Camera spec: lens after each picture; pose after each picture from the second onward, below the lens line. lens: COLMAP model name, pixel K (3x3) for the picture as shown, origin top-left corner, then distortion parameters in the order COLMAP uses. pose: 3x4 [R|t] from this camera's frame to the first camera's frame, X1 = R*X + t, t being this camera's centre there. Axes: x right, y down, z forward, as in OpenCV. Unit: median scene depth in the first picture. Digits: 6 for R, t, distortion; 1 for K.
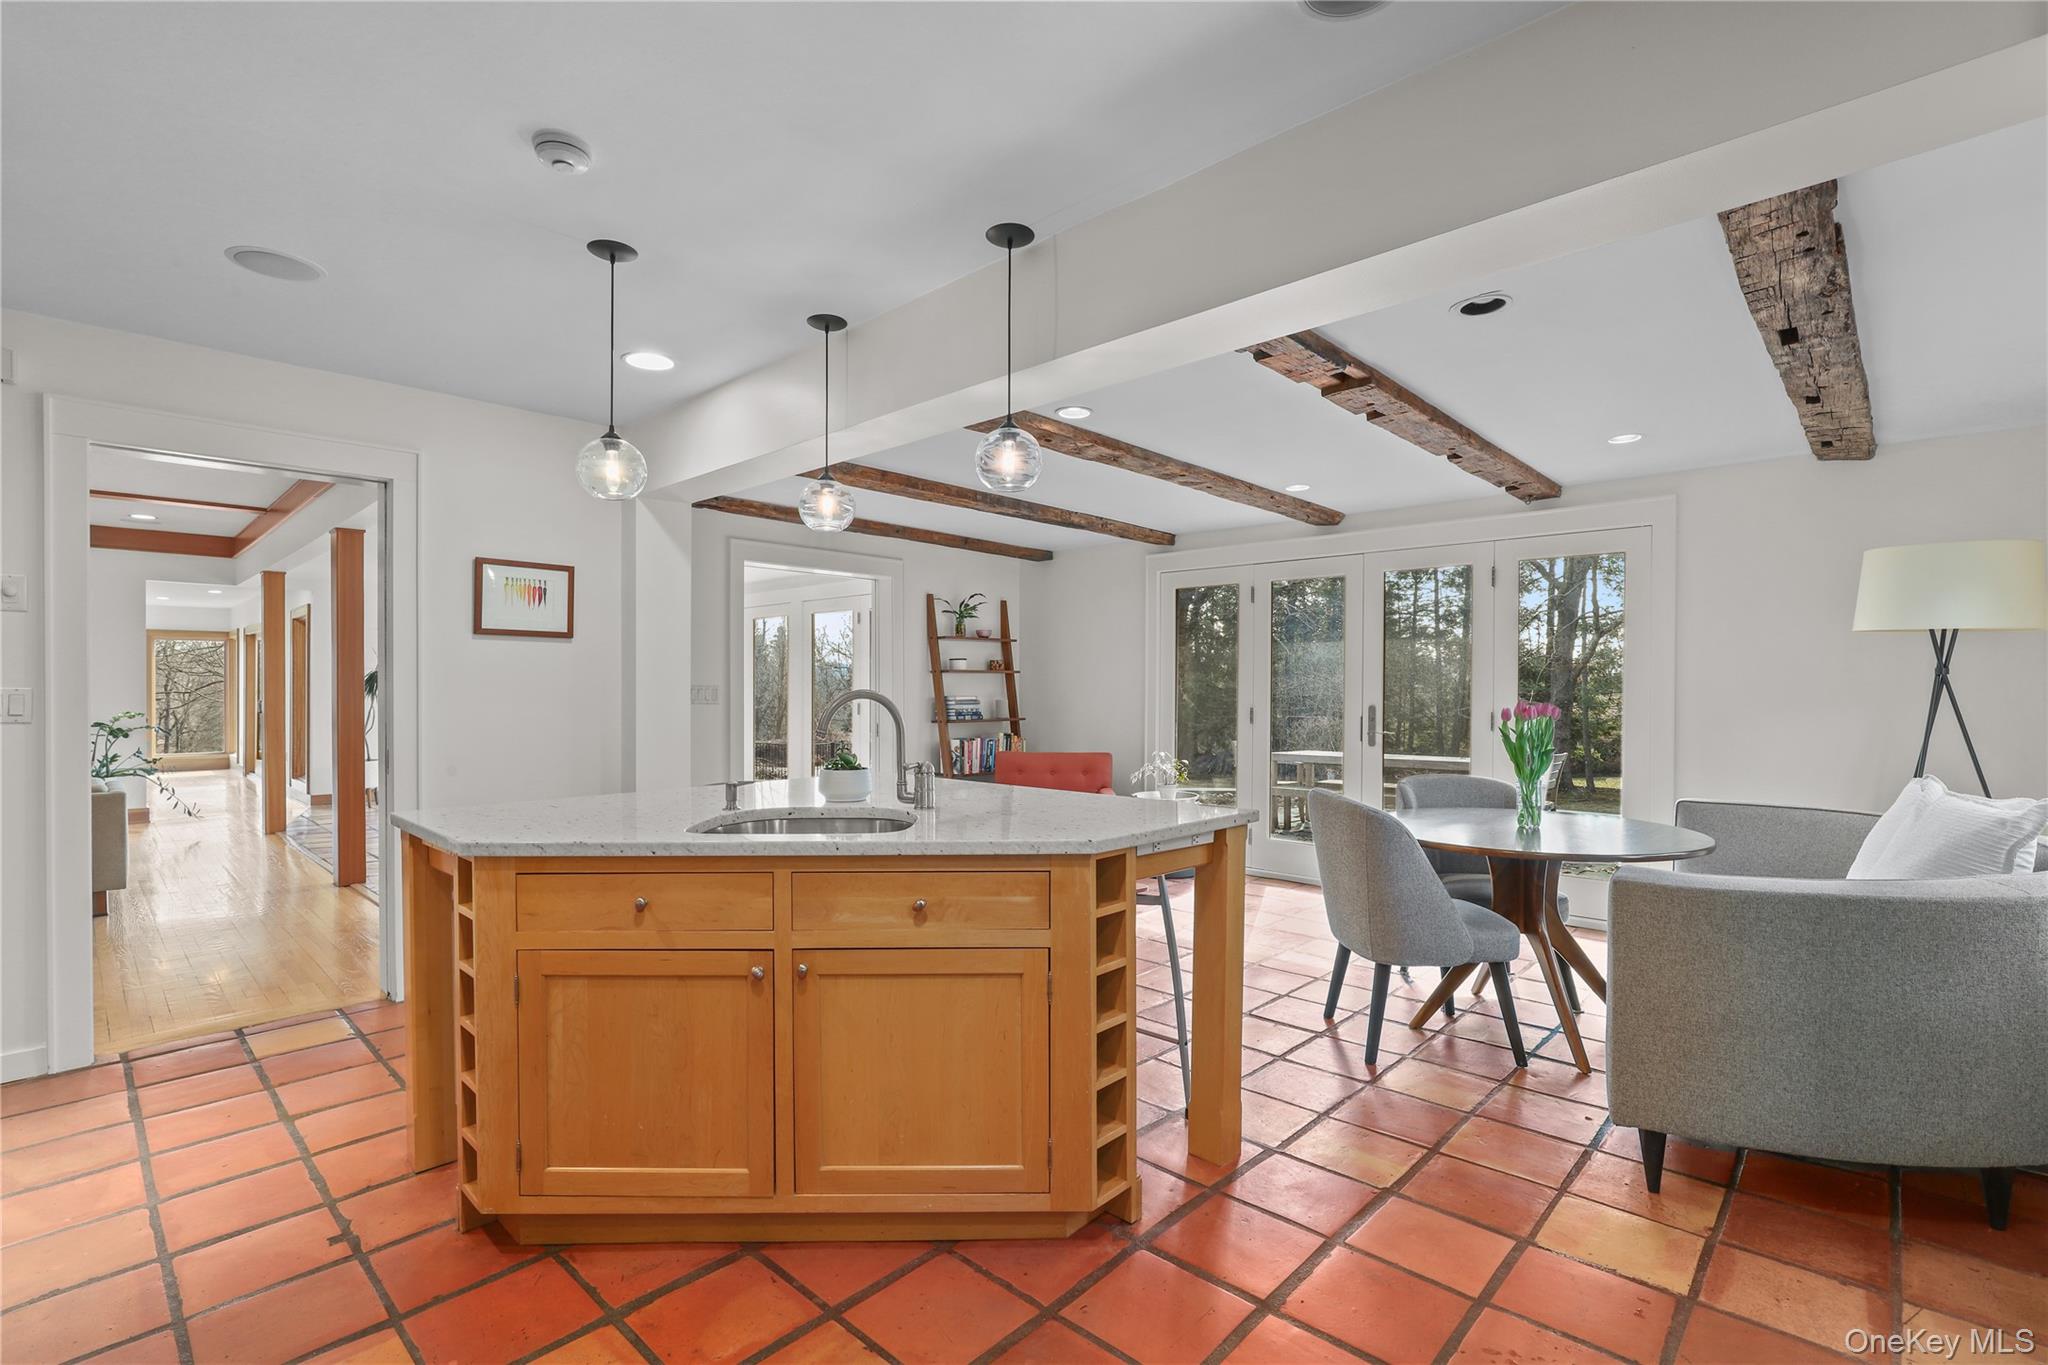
lens RADIAL K [[944.1, 0, 1037.0], [0, 944.1, 693.0], [0, 0, 1]] dist [-0.013128, -0.000650]
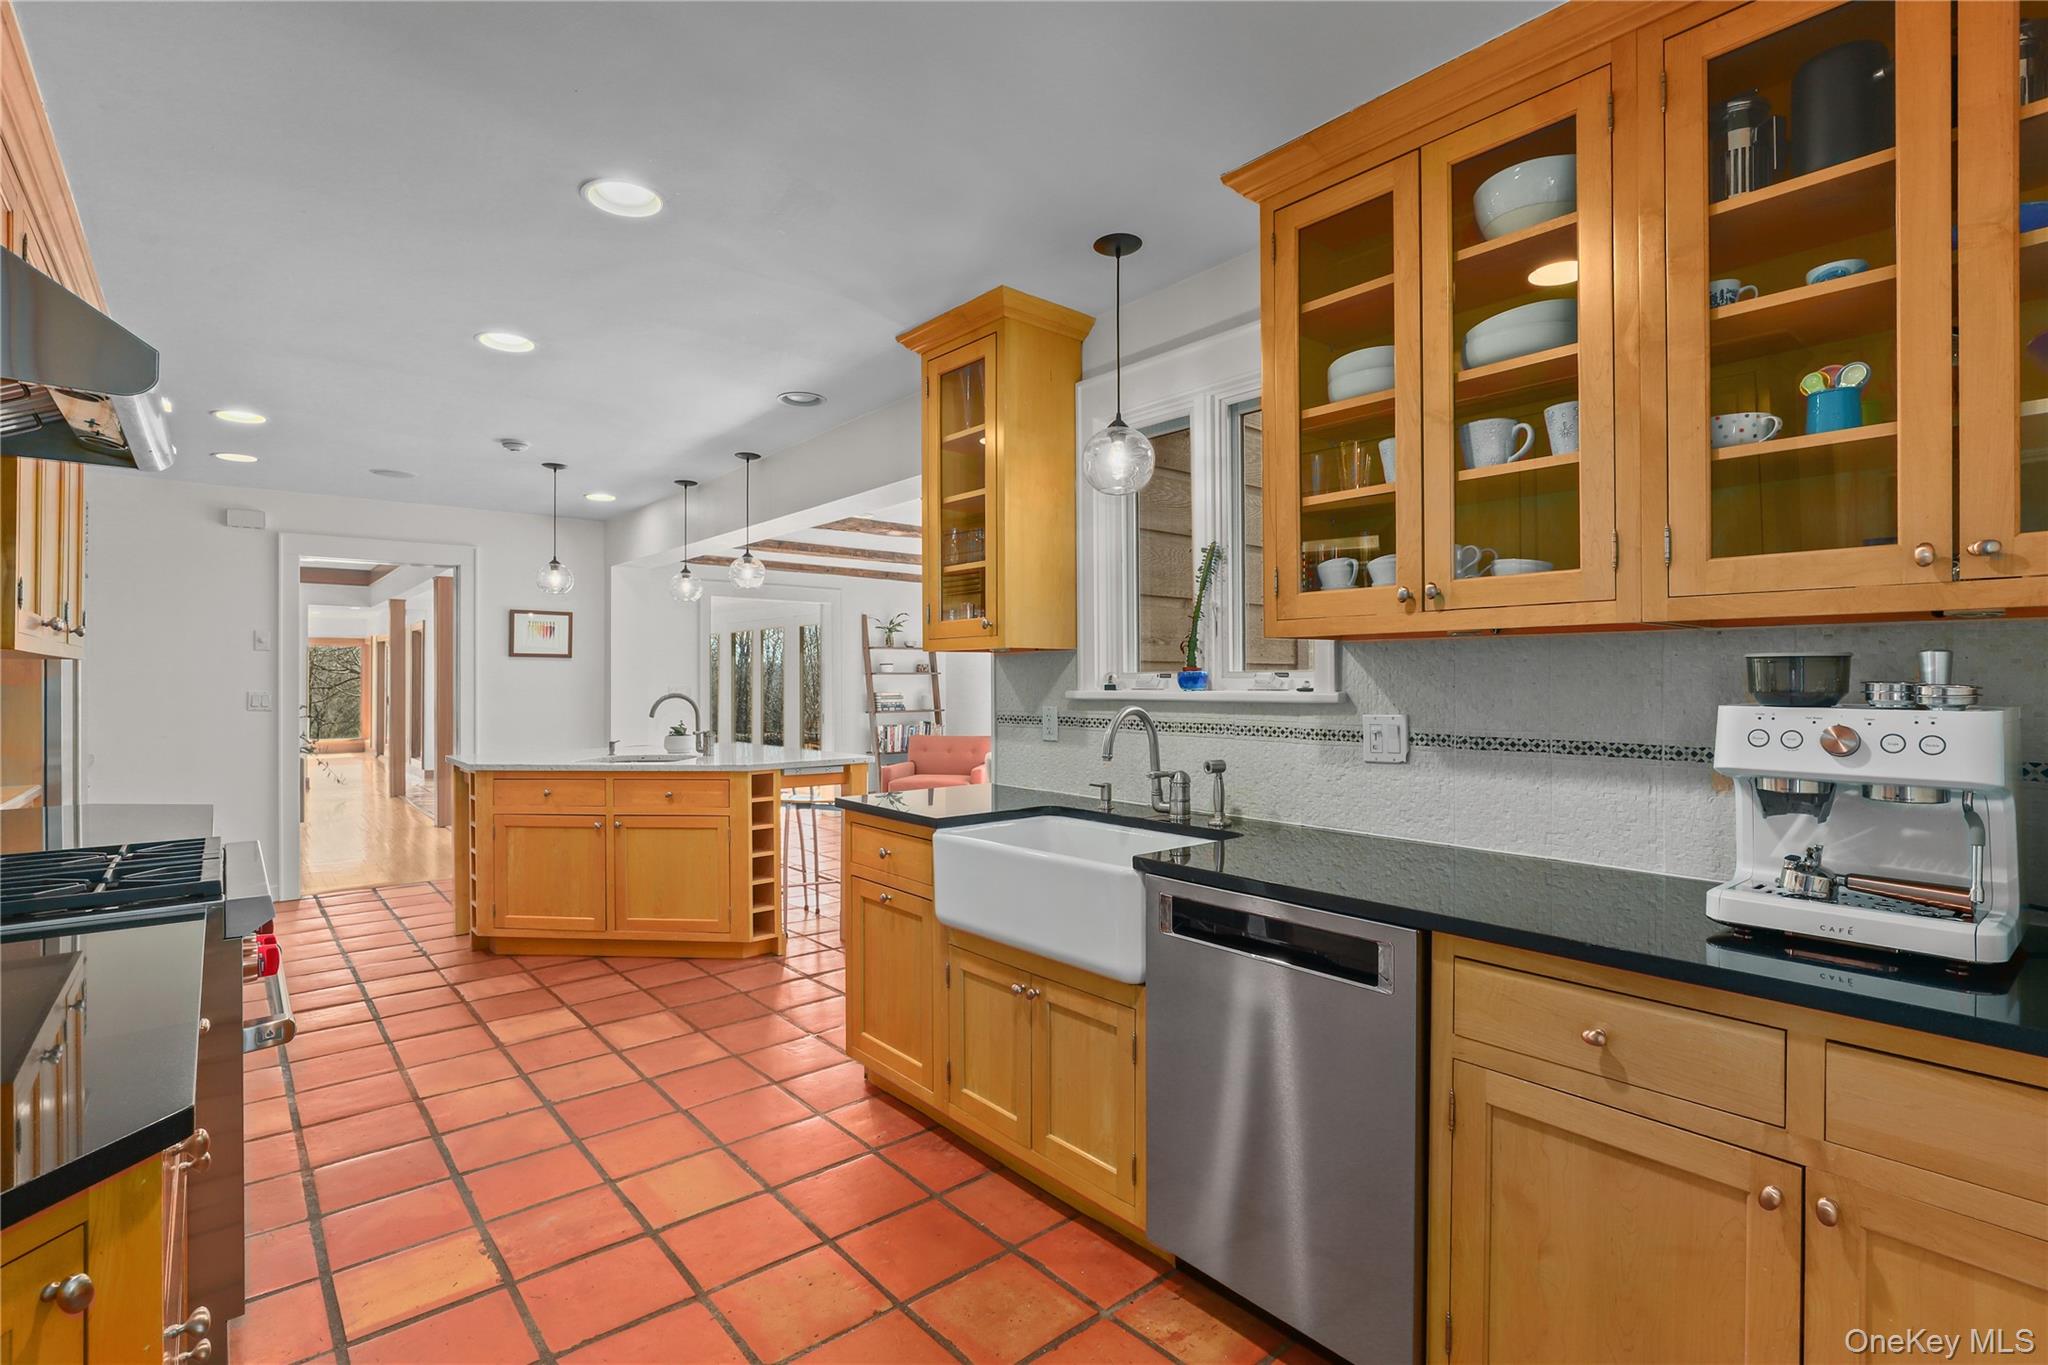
lens RADIAL K [[944.1, 0, 1011.6], [0, 944.1, 675.3], [0, 0, 1]] dist [-0.013128, -0.000650]
pose [[0.994231, -0.004416, -0.107168, 0.230538], [0.003235, 0.999932, -0.011190, -0.005309], [0.107210, 0.010779, 0.994178, -0.274582]]
